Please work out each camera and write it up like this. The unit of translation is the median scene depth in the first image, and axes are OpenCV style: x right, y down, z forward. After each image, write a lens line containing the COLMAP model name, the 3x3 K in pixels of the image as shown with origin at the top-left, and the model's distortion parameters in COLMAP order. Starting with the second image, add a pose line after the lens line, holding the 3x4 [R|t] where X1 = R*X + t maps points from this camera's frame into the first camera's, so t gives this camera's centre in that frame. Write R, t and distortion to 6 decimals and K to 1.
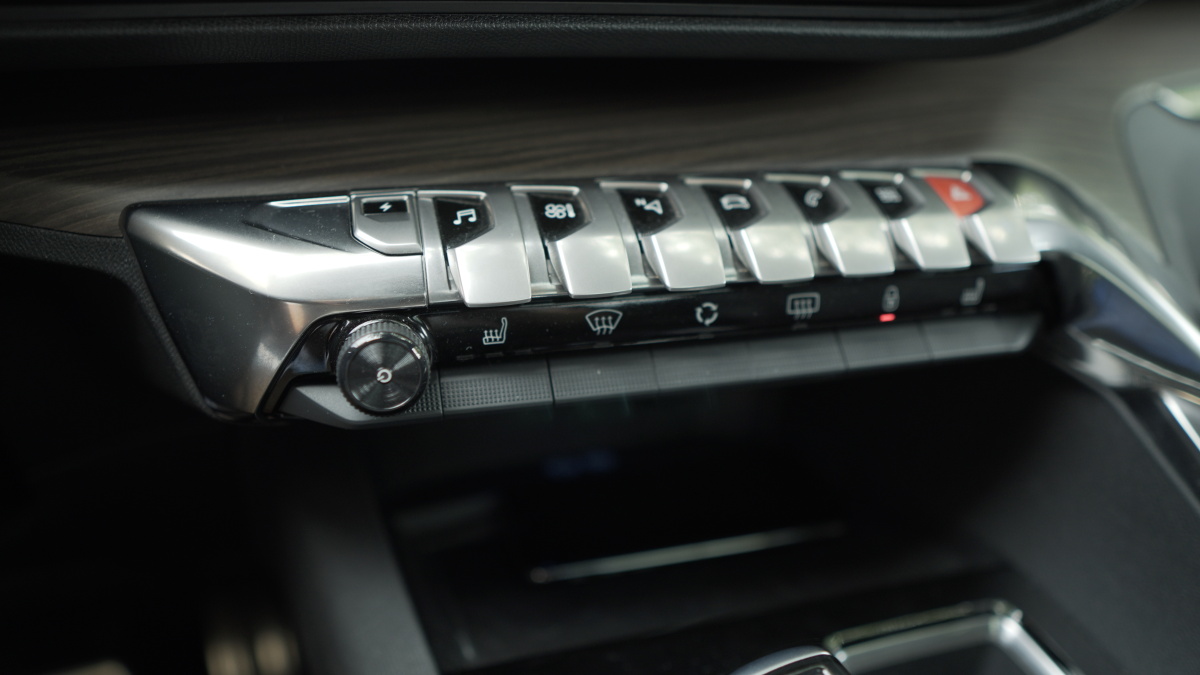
lens RADIAL K [[844.2, 0, 600.0], [0, 844.2, 337.5], [0, 0, 1]] dist [-0.109469, 0.065641]
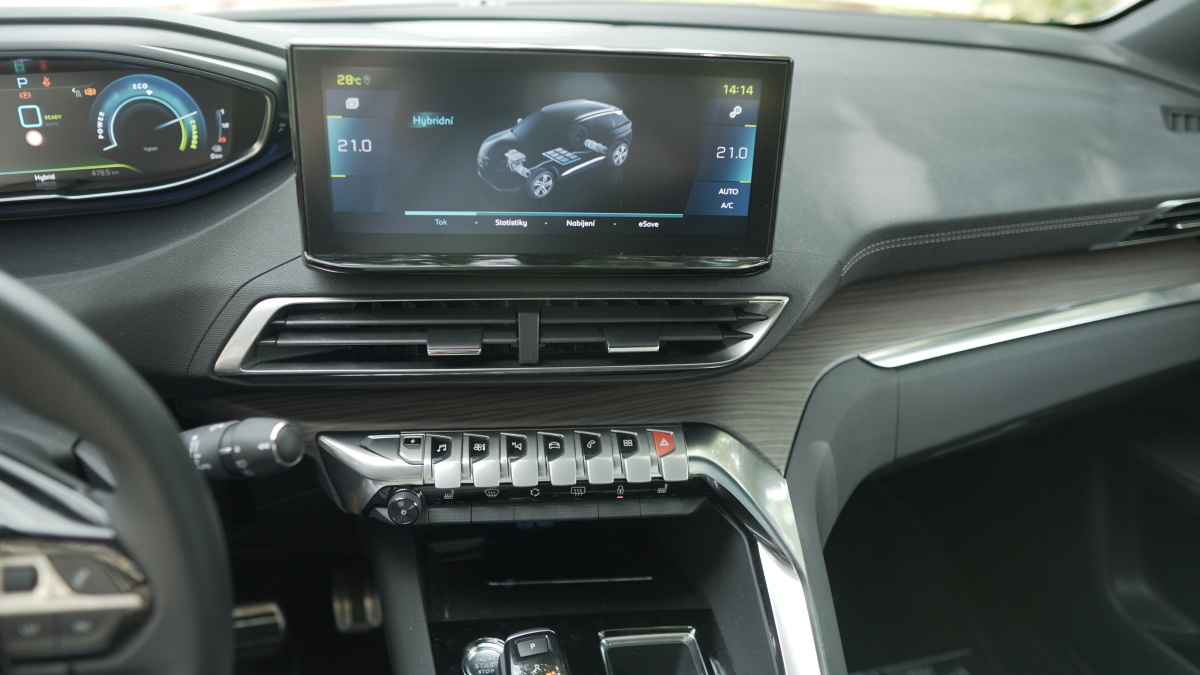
lens RADIAL K [[844.2, 0, 600.0], [0, 844.2, 337.5], [0, 0, 1]] dist [-0.109469, 0.065641]
pose [[0.986825, 0.079737, -0.140777, 0.647792], [-0.077723, 0.996779, 0.019750, -0.564647], [0.141898, -0.008548, 0.989844, -1.467517]]
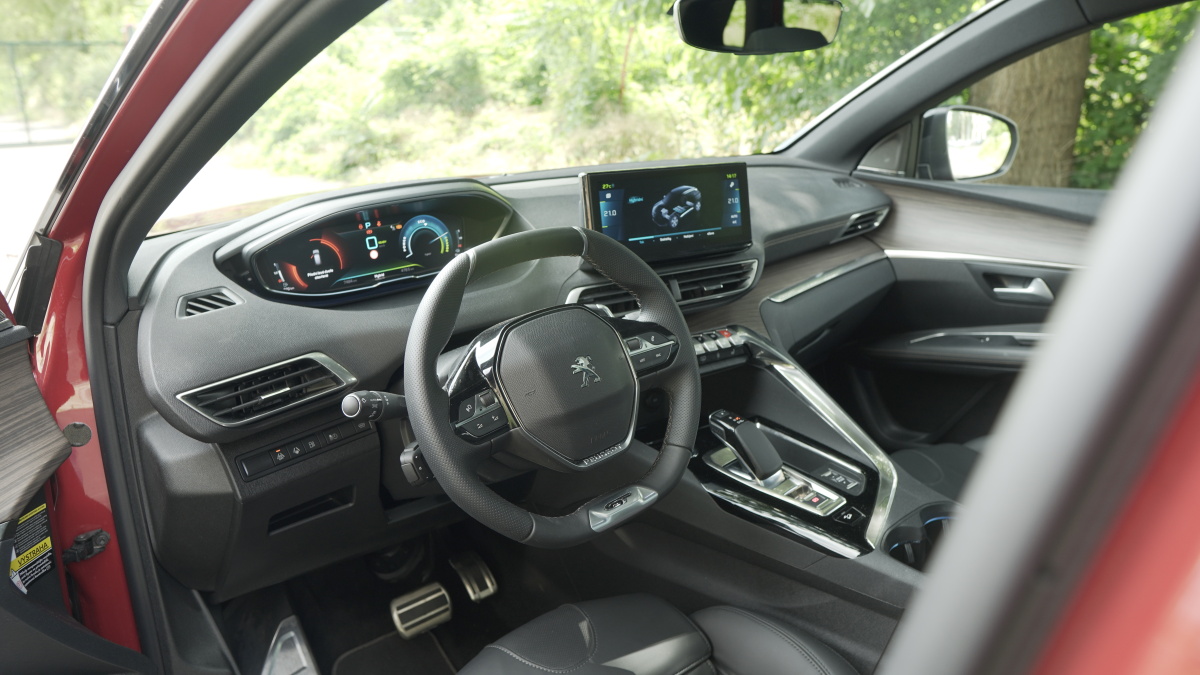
lens RADIAL K [[844.2, 0, 600.0], [0, 844.2, 337.5], [0, 0, 1]] dist [-0.109469, 0.065641]
pose [[0.951881, -0.149917, 0.267295, -1.896971], [0.201676, 0.963141, -0.178006, 0.690360], [-0.230757, 0.223348, 0.947031, -4.172849]]
